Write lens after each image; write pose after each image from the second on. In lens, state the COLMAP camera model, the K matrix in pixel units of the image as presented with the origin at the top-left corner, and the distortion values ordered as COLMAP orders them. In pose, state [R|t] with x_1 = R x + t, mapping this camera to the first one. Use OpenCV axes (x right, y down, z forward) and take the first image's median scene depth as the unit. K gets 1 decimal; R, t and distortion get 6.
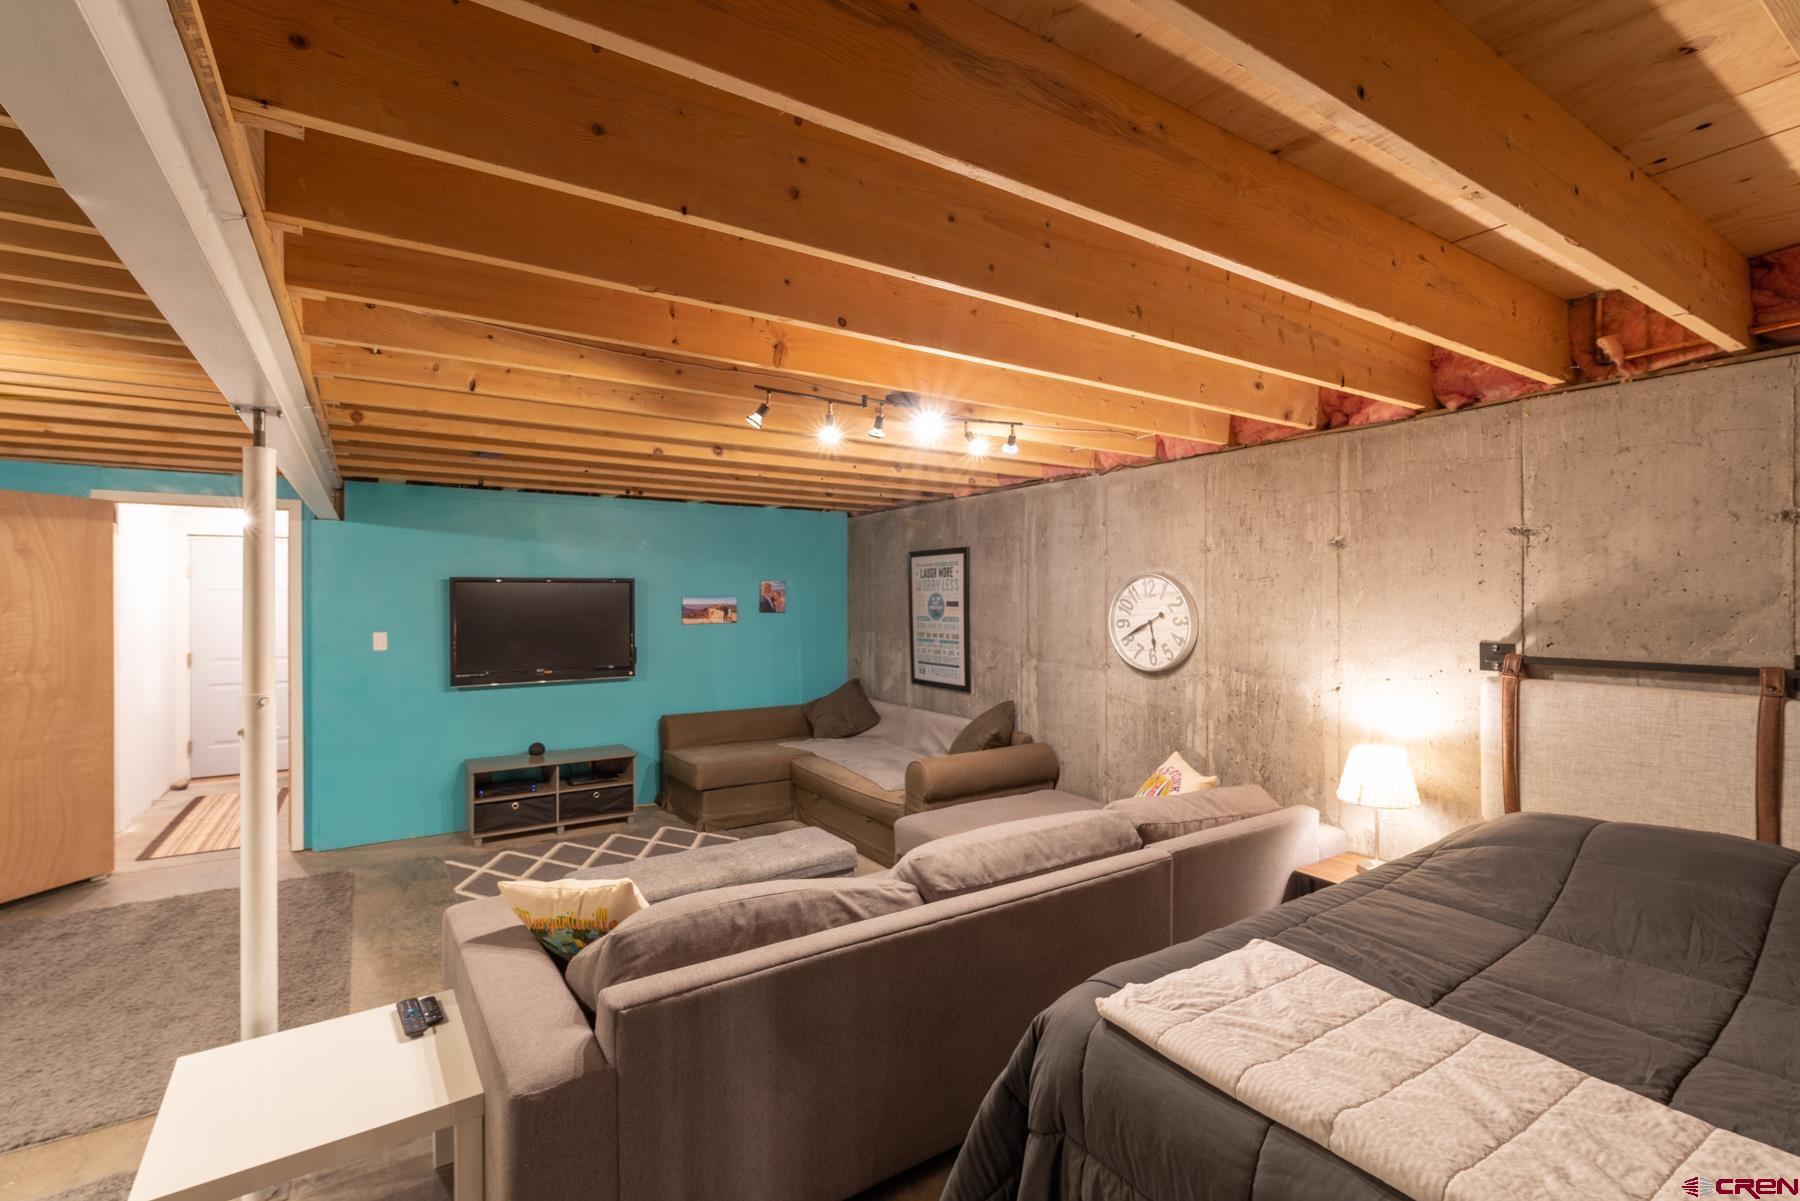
lens RADIAL K [[793.7, 0, 900.0], [0, 793.7, 595.7], [0, 0, 1]] dist [0.000268, 0.000095]
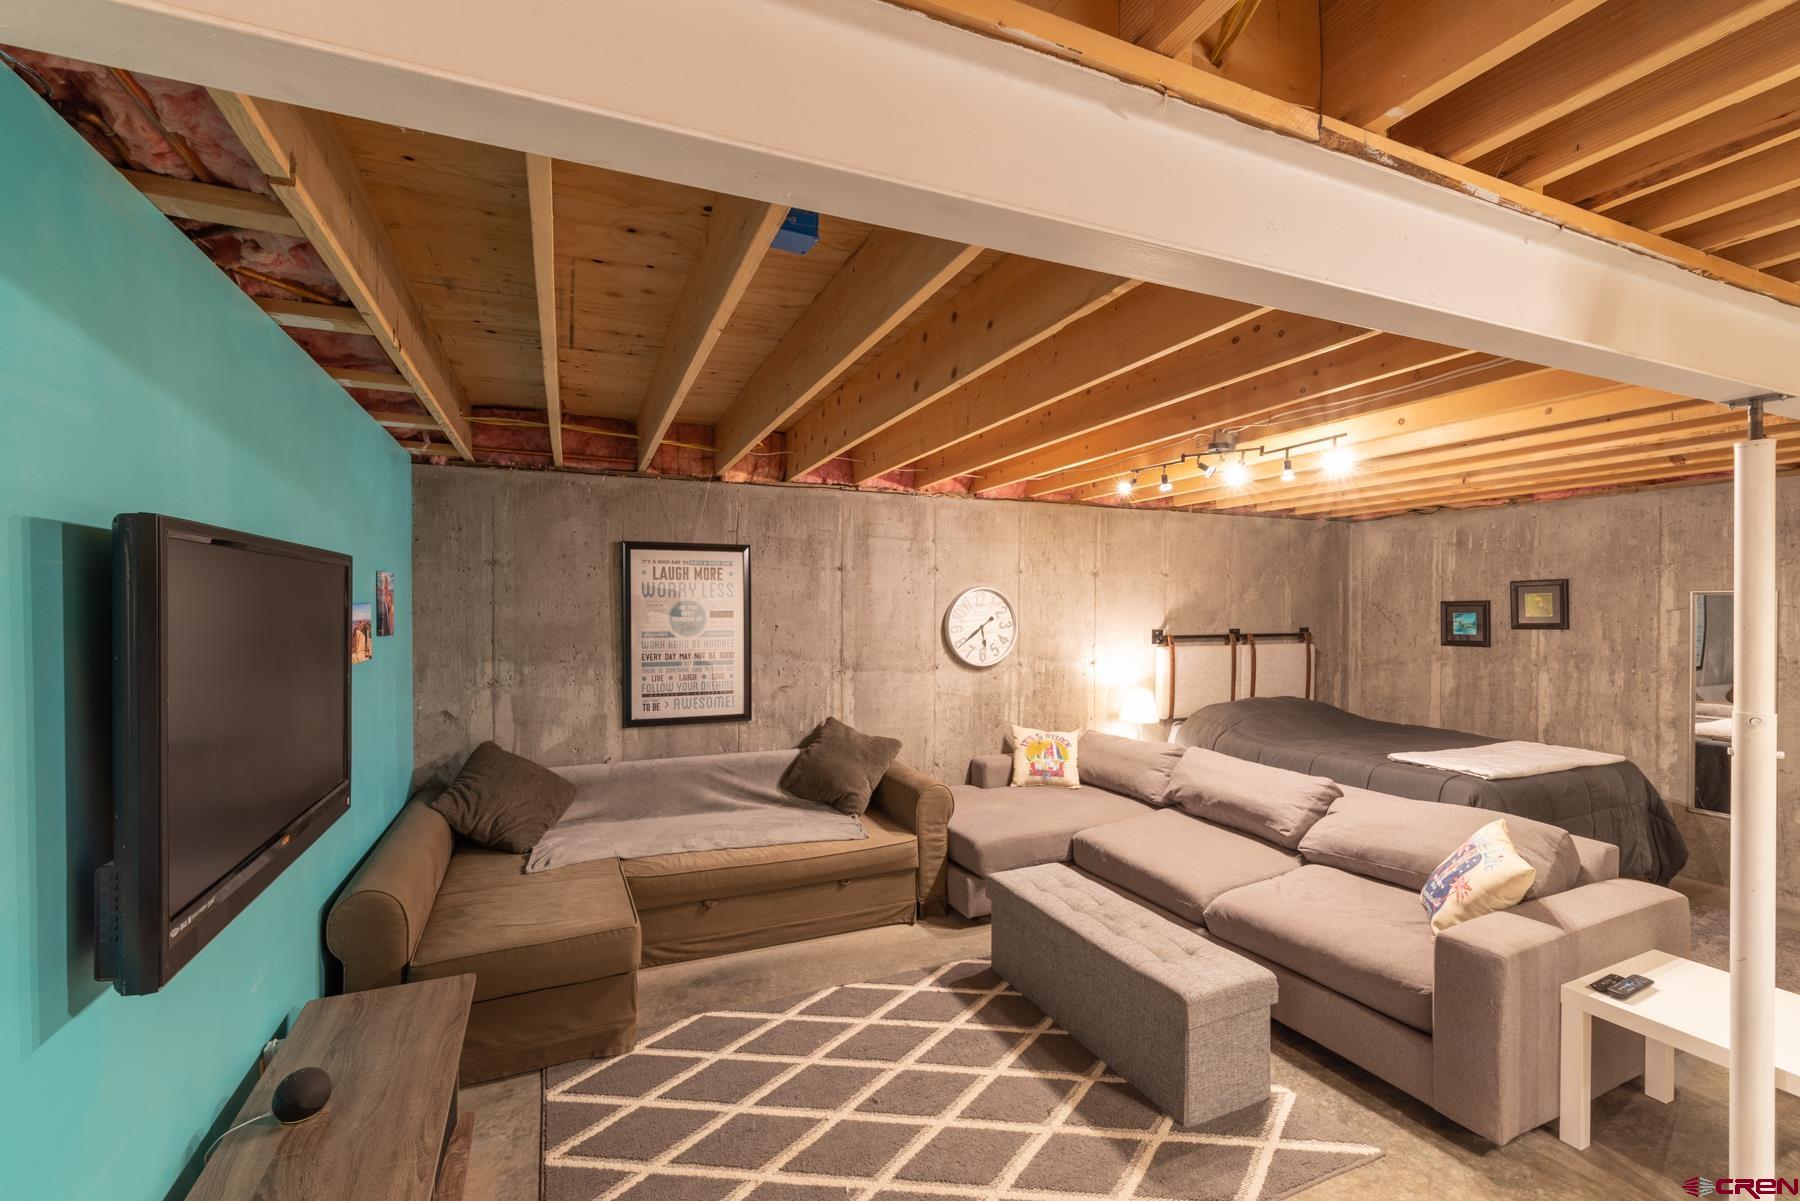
lens RADIAL K [[793.7, 0, 931.6], [0, 793.7, 616.7], [0, 0, 1]] dist [0.000268, 0.000095]
pose [[0.139773, -0.010195, 0.990131, -0.903339], [-0.003759, 0.999934, 0.010827, 0.004708], [-0.990176, -0.005235, 0.139726, 0.891364]]
